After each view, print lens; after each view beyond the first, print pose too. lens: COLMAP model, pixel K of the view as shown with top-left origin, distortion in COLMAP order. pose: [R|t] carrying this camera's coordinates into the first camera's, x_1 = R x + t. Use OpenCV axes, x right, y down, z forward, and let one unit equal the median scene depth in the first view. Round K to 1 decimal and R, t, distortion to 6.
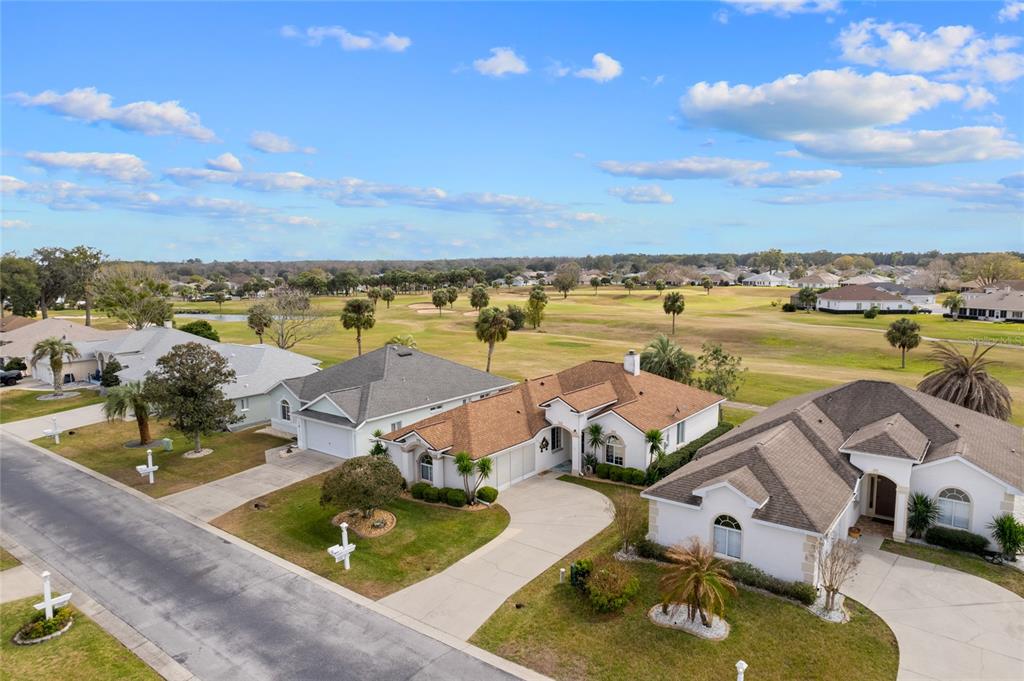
lens RADIAL K [[655.9, 0, 517.0], [0, 655.9, 341.7], [0, 0, 1]] dist [-0.075185, 0.067035]
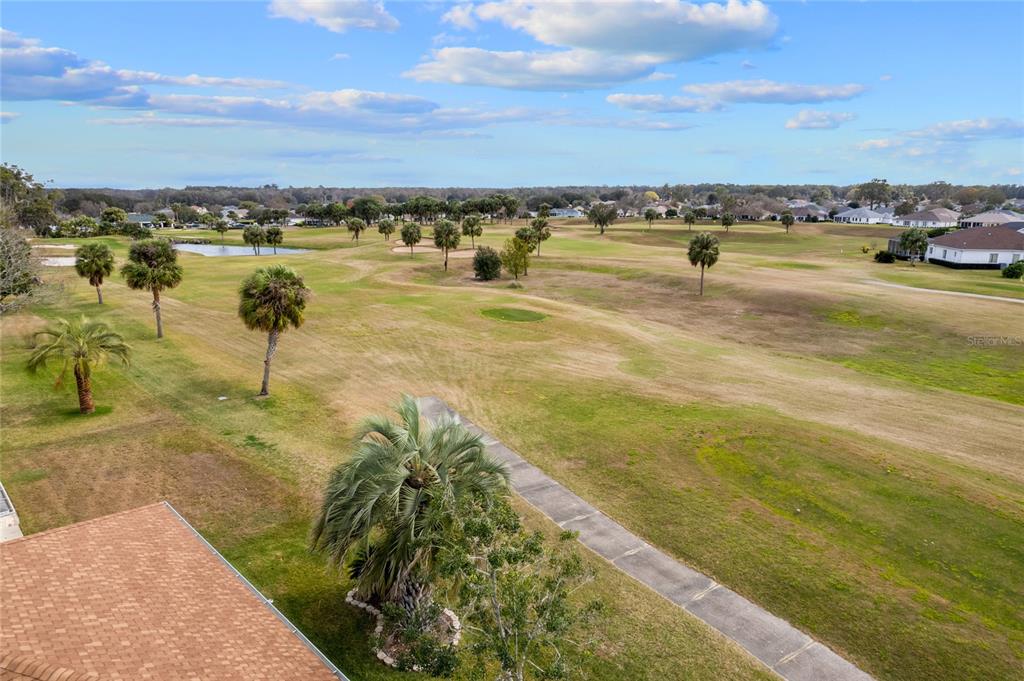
lens RADIAL K [[655.9, 0, 517.0], [0, 655.9, 341.7], [0, 0, 1]] dist [-0.075185, 0.067035]
pose [[0.991593, 0.038761, -0.123453, 0.135050], [-0.025482, 0.993891, 0.107386, -0.031838], [0.126861, -0.103337, 0.986523, 0.296054]]
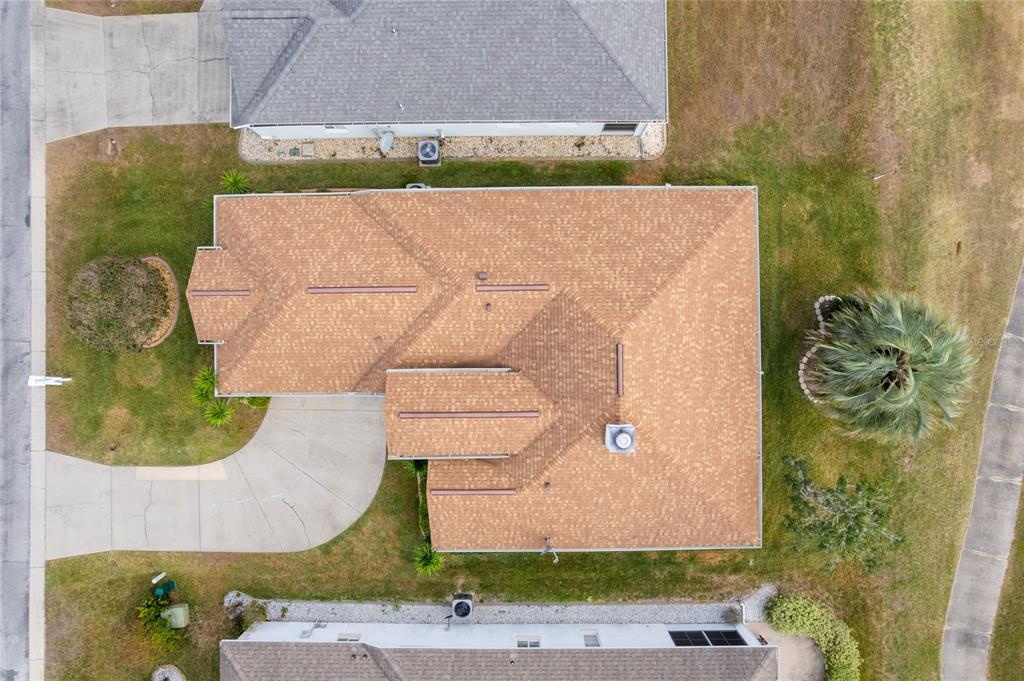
lens RADIAL K [[655.9, 0, 517.0], [0, 655.9, 341.7], [0, 0, 1]] dist [-0.075185, 0.067035]
pose [[0.614240, 0.789115, 0.002562, 0.025386], [-0.095961, 0.071472, 0.992816, -0.156987], [0.783263, -0.610073, 0.119625, 0.326681]]
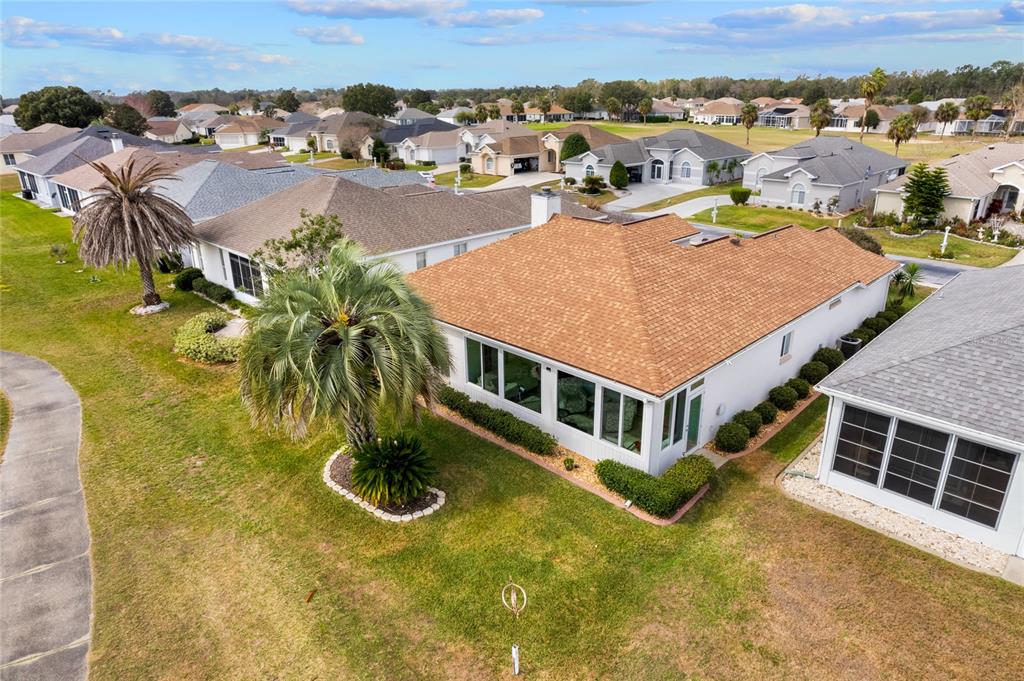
lens RADIAL K [[655.9, 0, 517.0], [0, 655.9, 341.7], [0, 0, 1]] dist [-0.075185, 0.067035]
pose [[-0.992154, -0.027850, 0.121878, 0.045941], [0.032320, 0.884595, 0.465238, -0.045096], [-0.120770, 0.465527, -0.876755, 0.543507]]
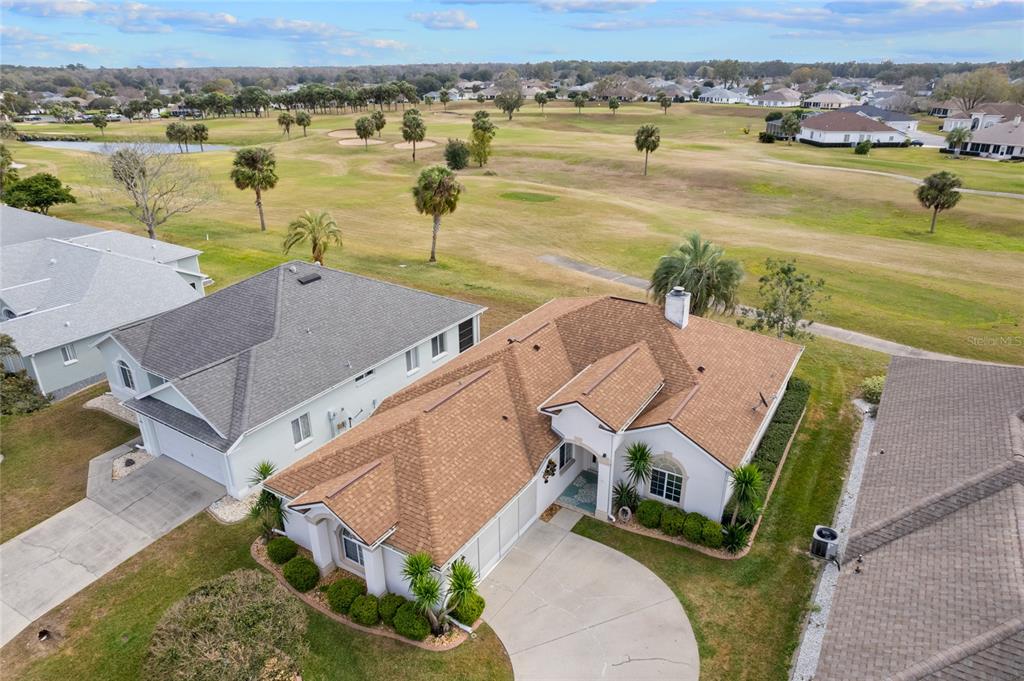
lens RADIAL K [[655.9, 0, 517.0], [0, 655.9, 341.7], [0, 0, 1]] dist [-0.075185, 0.067035]
pose [[0.995228, -0.032917, 0.091853, -0.012462], [0.006354, 0.961240, 0.275639, -0.038342], [-0.097366, -0.273740, 0.956863, 0.144303]]
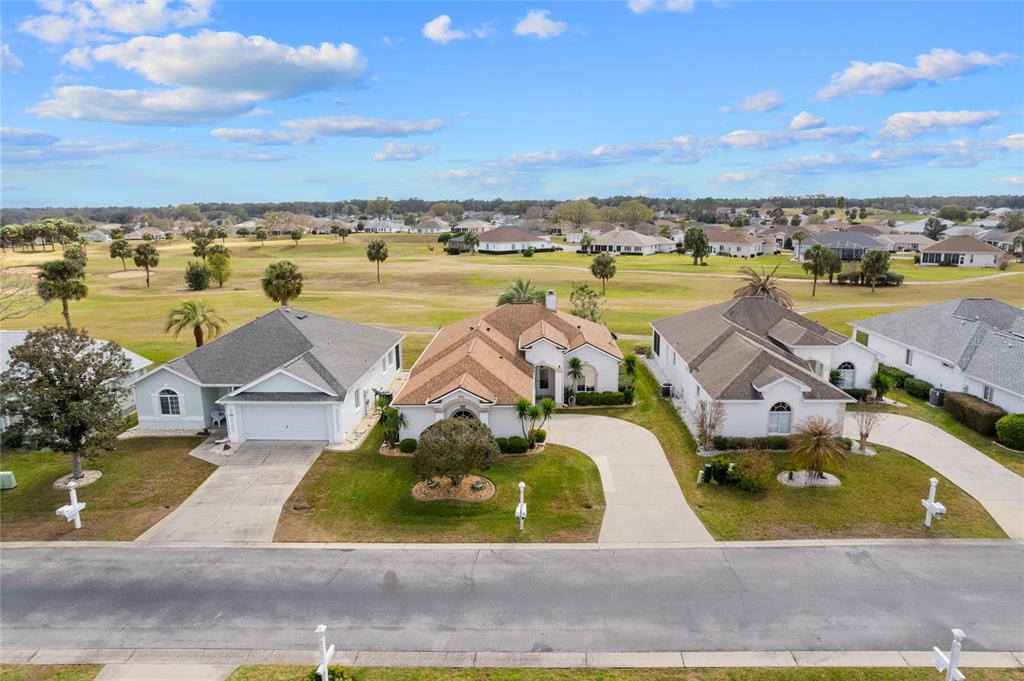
lens RADIAL K [[655.9, 0, 517.0], [0, 655.9, 341.7], [0, 0, 1]] dist [-0.075185, 0.067035]
pose [[0.811267, -0.118300, 0.572583, -0.177155], [0.073489, 0.992182, 0.100869, -0.005585], [-0.580039, -0.039753, 0.813618, 0.050702]]
